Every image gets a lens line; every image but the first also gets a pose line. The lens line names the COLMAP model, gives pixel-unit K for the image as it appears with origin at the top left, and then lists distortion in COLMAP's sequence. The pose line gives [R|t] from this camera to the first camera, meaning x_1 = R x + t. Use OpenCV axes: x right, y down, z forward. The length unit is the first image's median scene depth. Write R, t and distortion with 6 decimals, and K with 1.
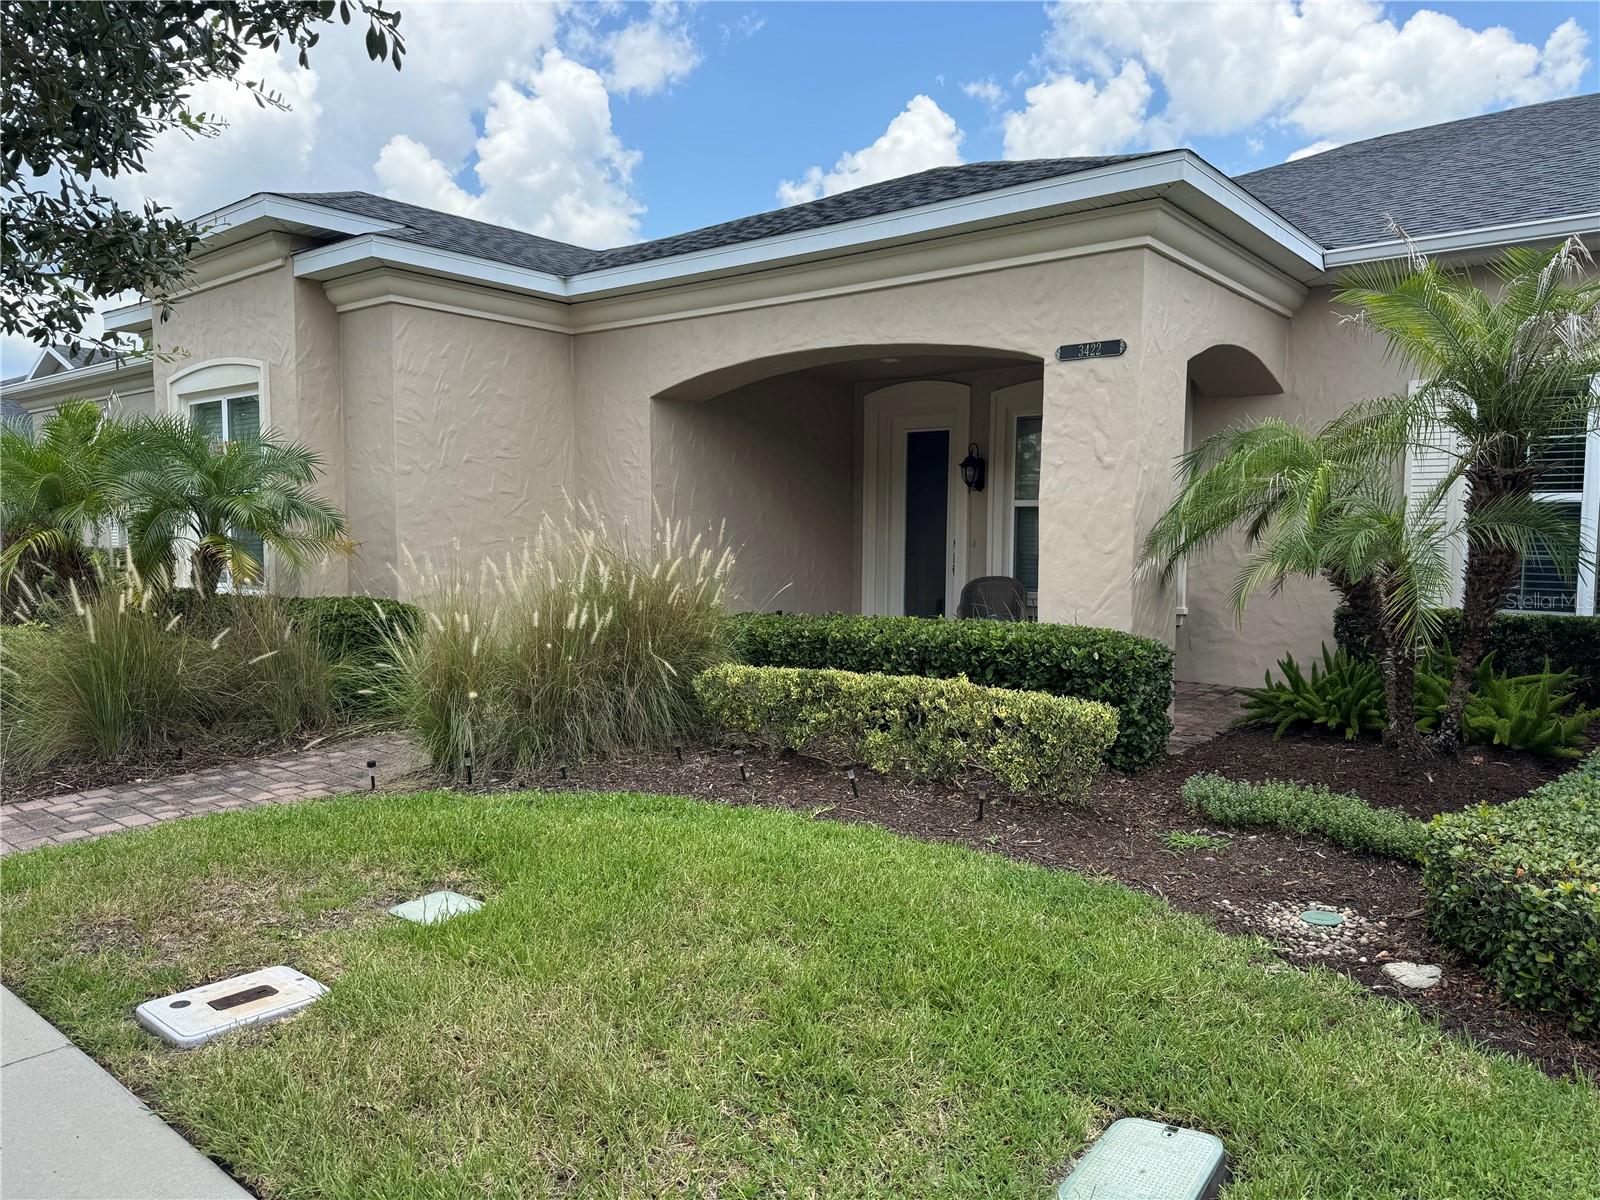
lens RADIAL K [[1113.1, 0, 800.1], [0, 1113.1, 606.1], [0, 0, 1]] dist [0.032456, -0.000682]
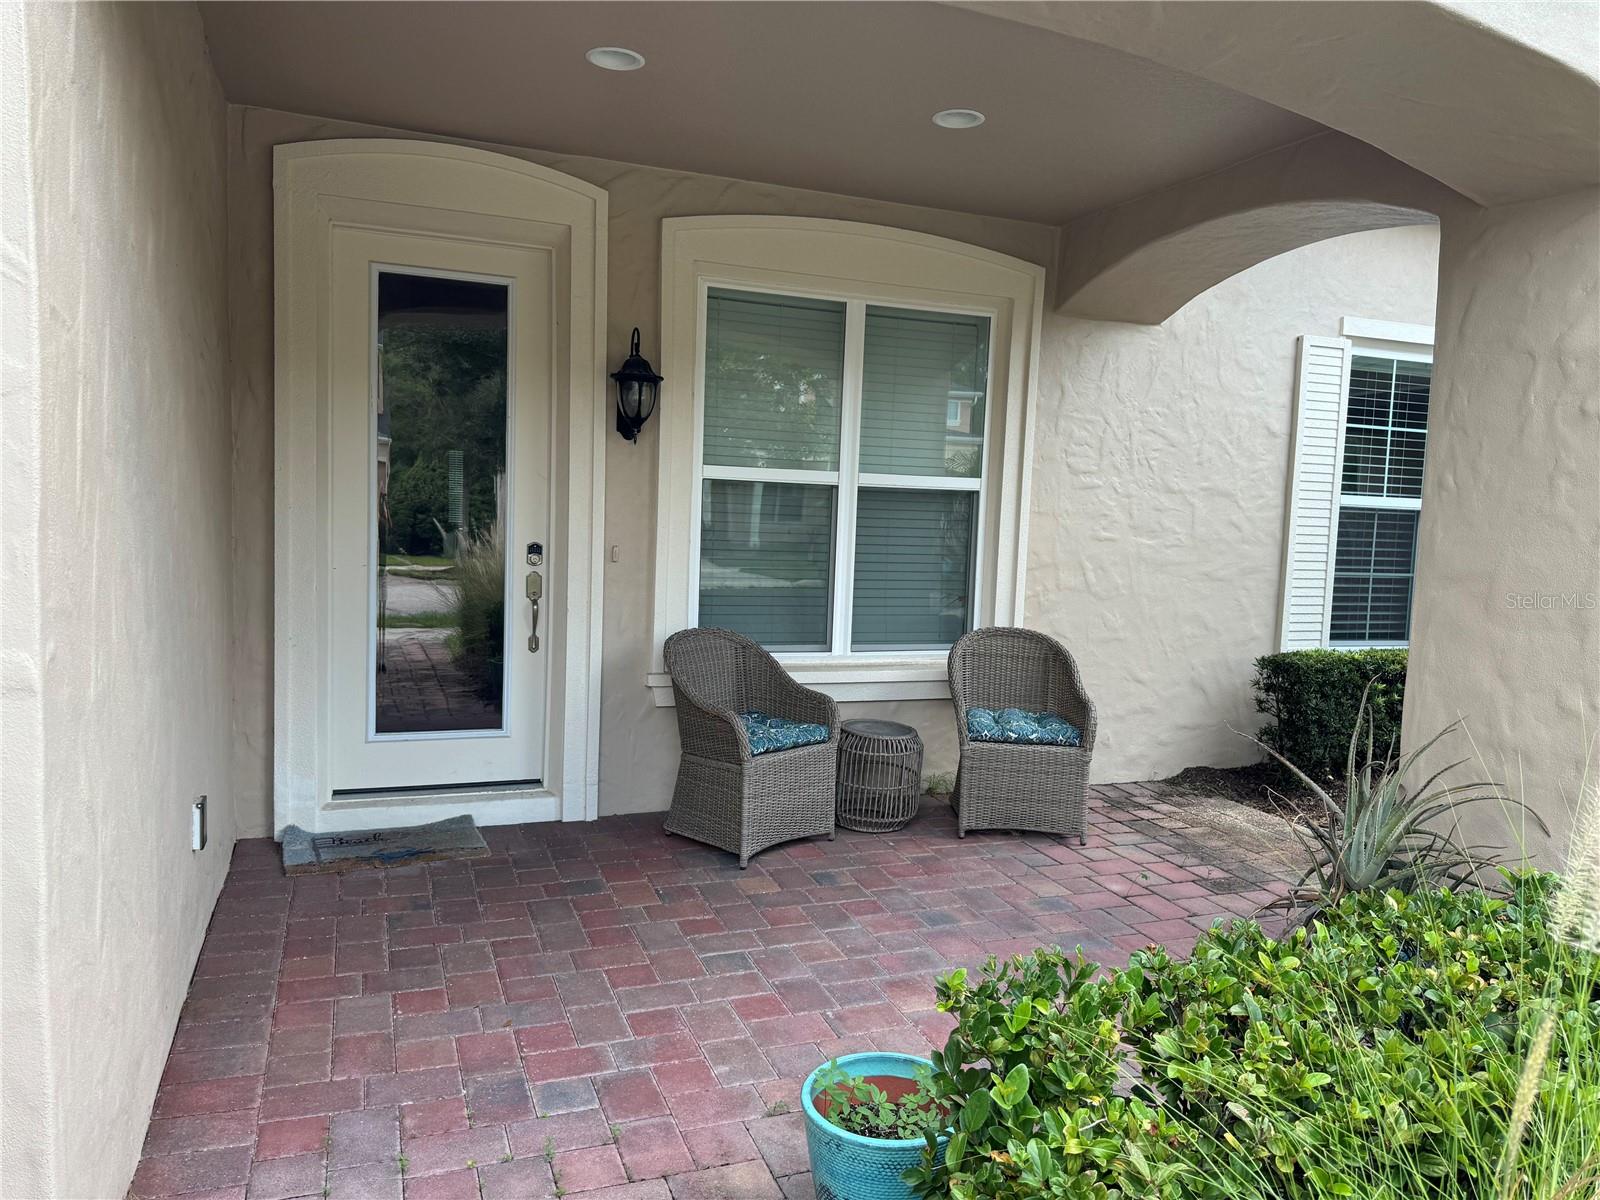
lens RADIAL K [[1113.1, 0, 802.6], [0, 1113.1, 603.4], [0, 0, 1]] dist [0.032456, -0.000682]
pose [[0.491799, -0.053531, 0.869062, -0.299557], [0.025956, 0.998566, 0.046820, -0.083684], [-0.870322, -0.000468, 0.492483, 1.092645]]
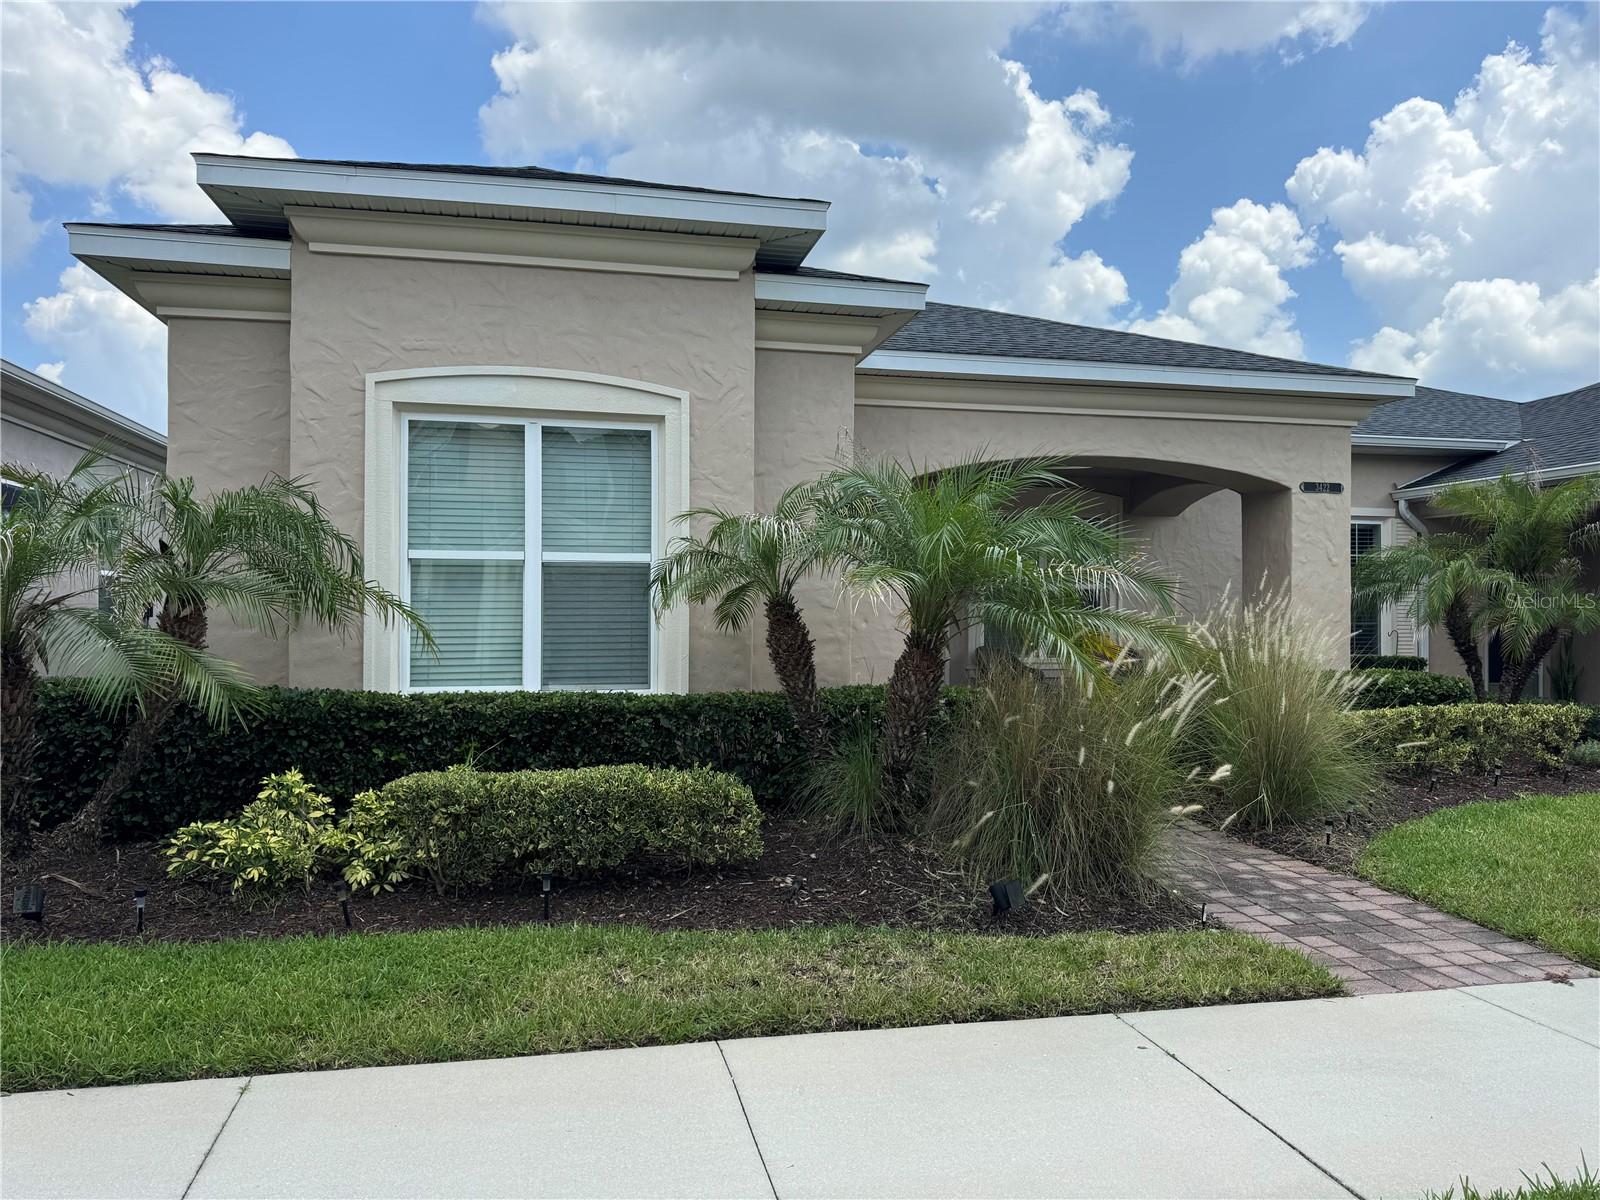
lens RADIAL K [[1113.1, 0, 796.5], [0, 1113.1, 596.9], [0, 0, 1]] dist [0.032456, -0.000682]
pose [[0.624069, 0.008510, 0.781323, -1.320871], [0.056808, 0.996800, -0.056231, -0.036731], [-0.779301, 0.079478, 0.621589, 0.610380]]
